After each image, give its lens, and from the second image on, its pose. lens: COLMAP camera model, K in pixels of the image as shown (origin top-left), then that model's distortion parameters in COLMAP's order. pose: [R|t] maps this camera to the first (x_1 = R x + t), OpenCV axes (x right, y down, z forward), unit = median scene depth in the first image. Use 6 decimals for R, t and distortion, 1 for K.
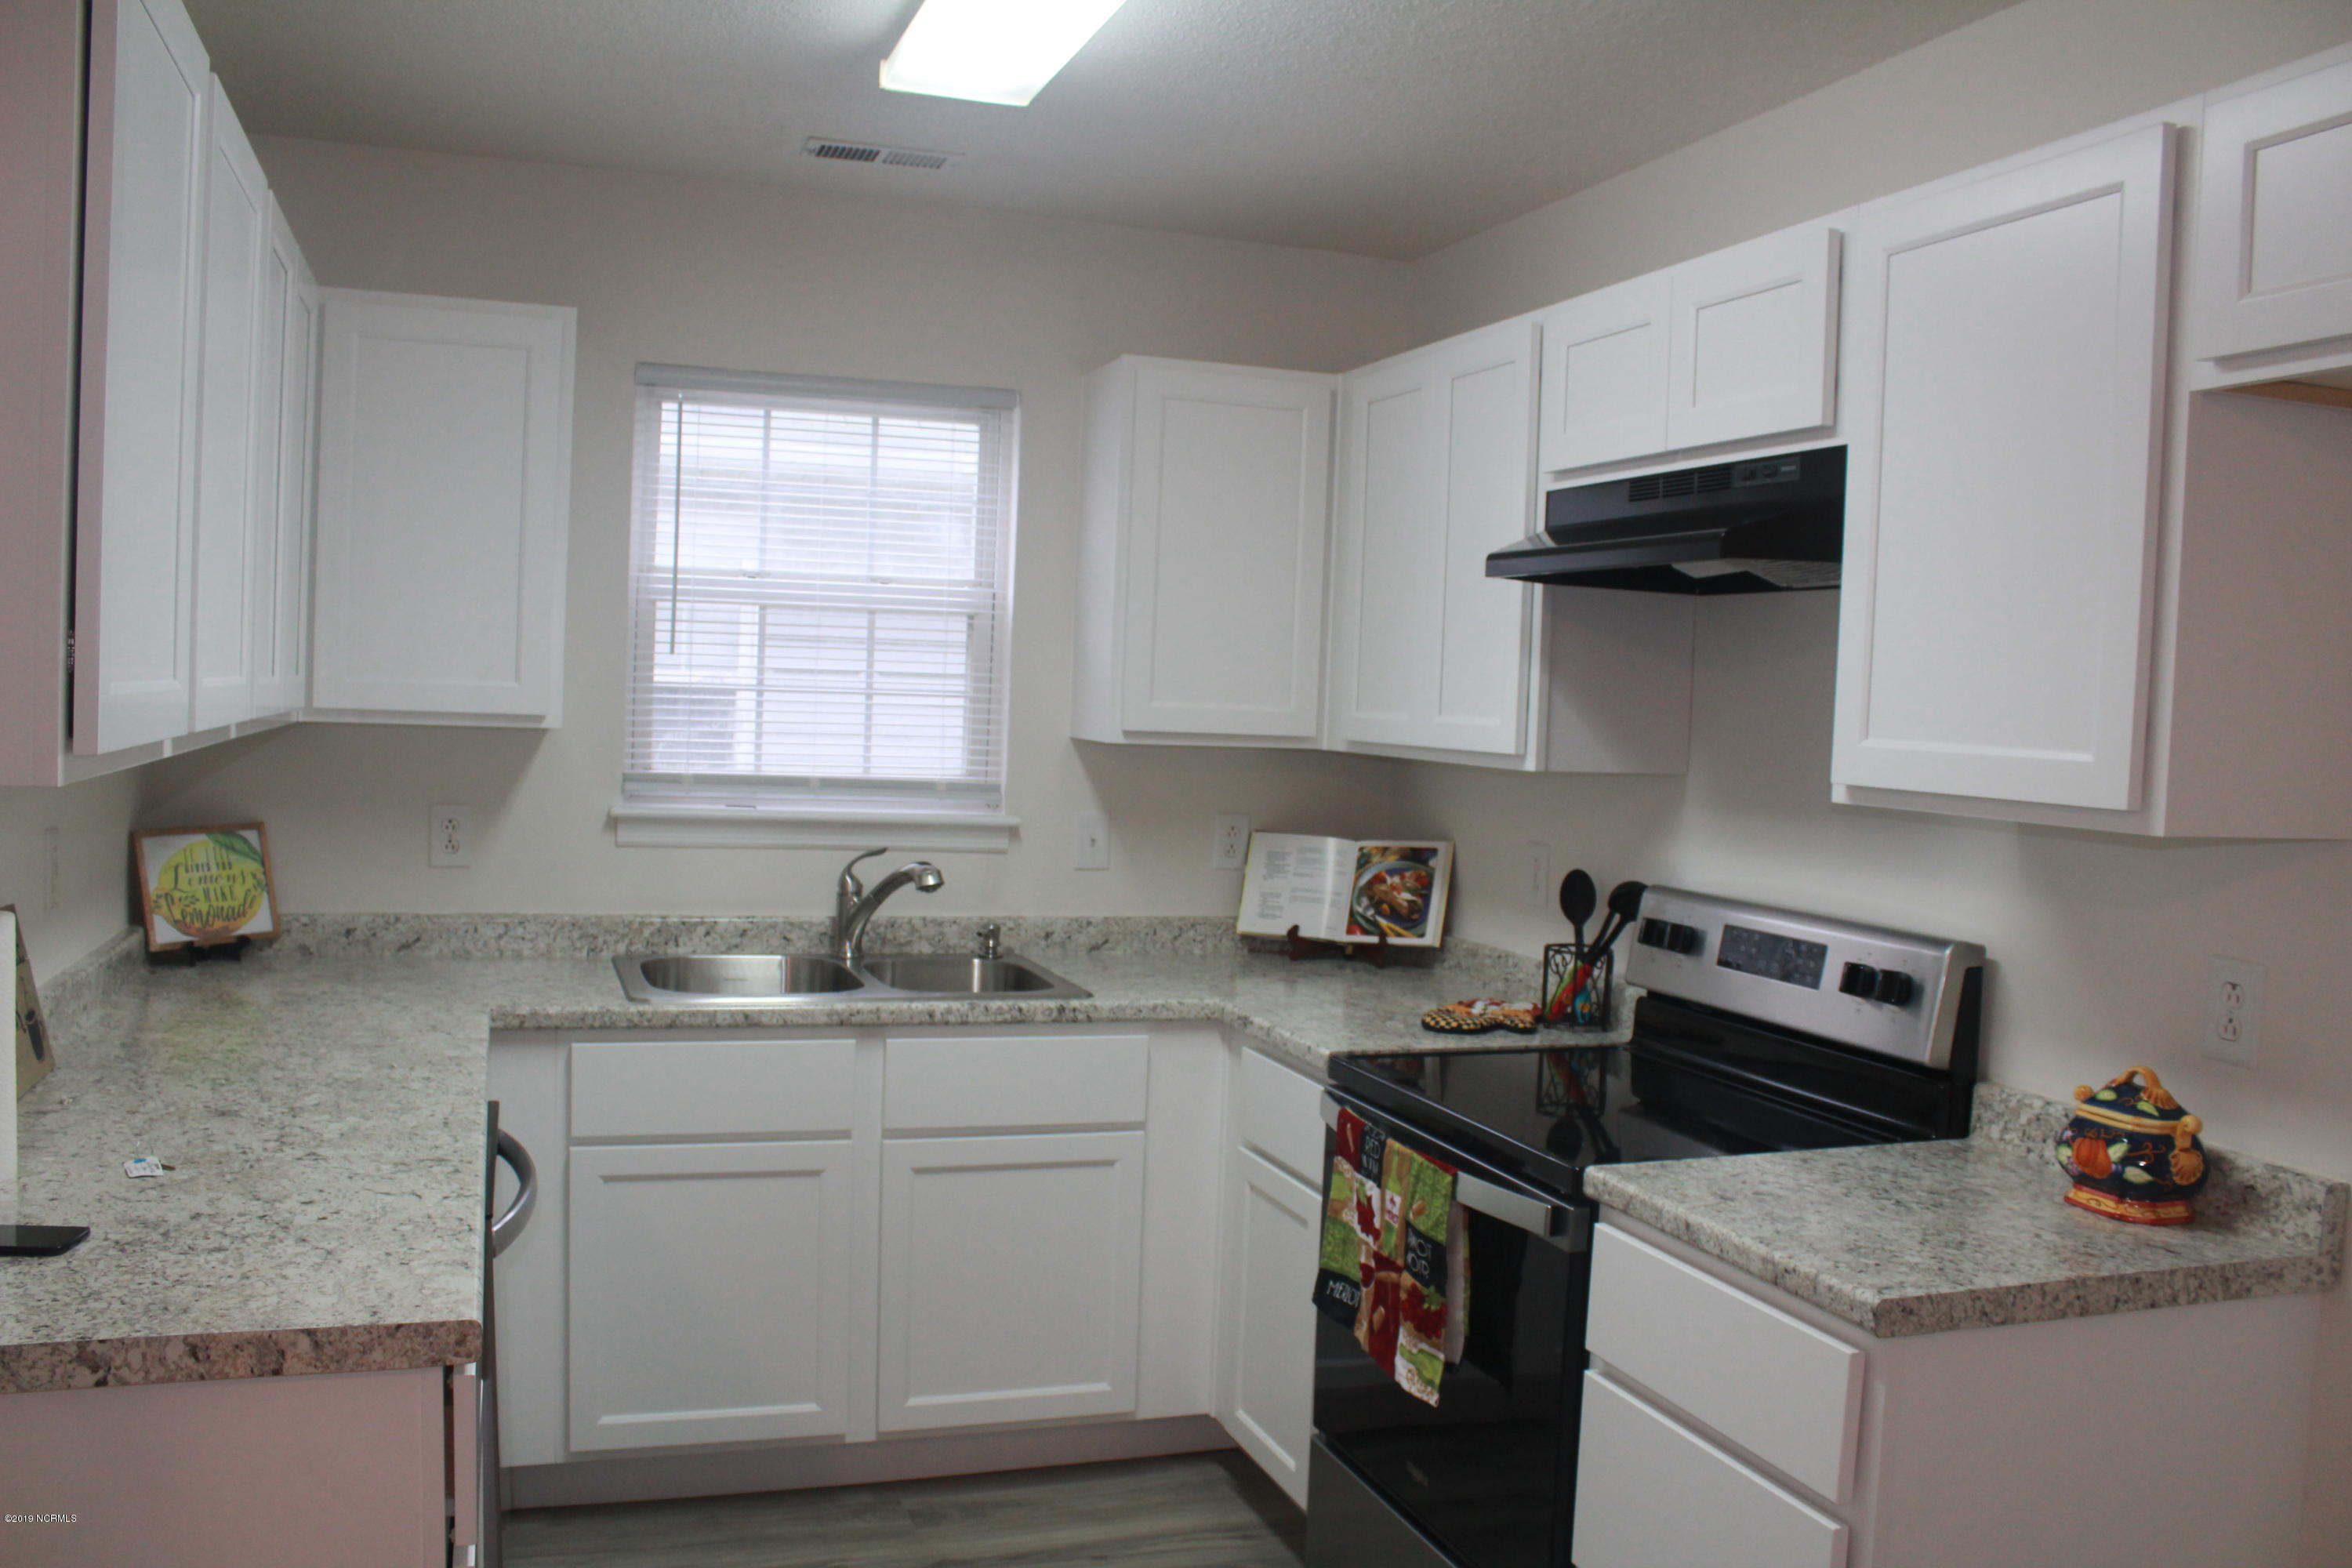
lens RADIAL K [[1933.8, 0, 1158.2], [0, 1933.8, 795.4], [0, 0, 1]] dist [-0.169415, 0.138116]
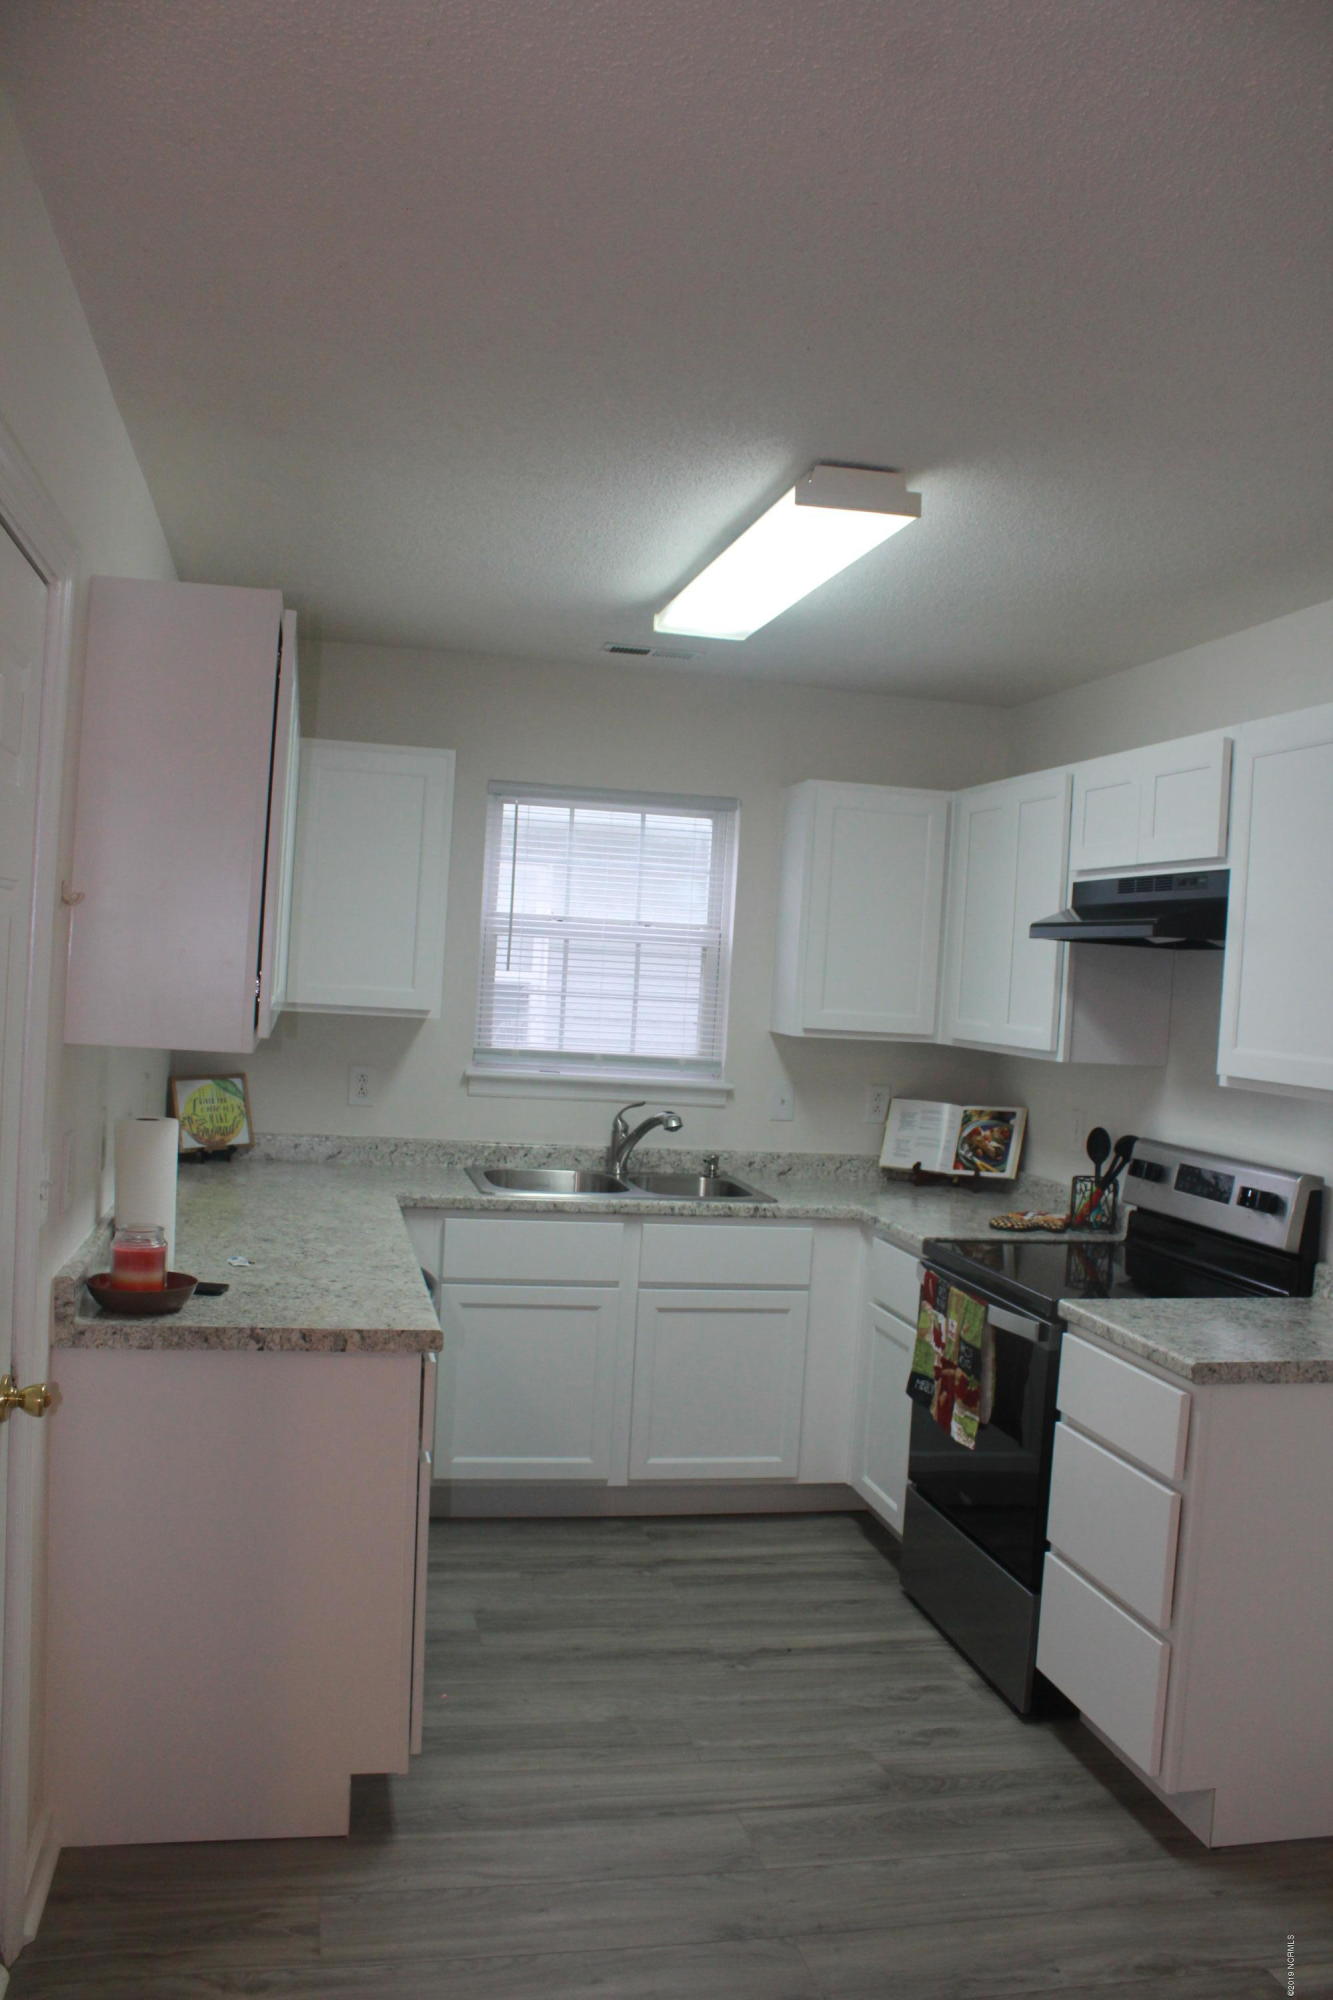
lens RADIAL K [[1644.4, 0, 666.5], [0, 1644.4, 1000.0], [0, 0, 1]] dist [-0.169415, 0.138116]
pose [[0.992704, 0.020751, -0.118776, 0.030733], [-0.025678, 0.998865, -0.040106, -0.001494], [0.117809, 0.042864, 0.992111, -0.316034]]
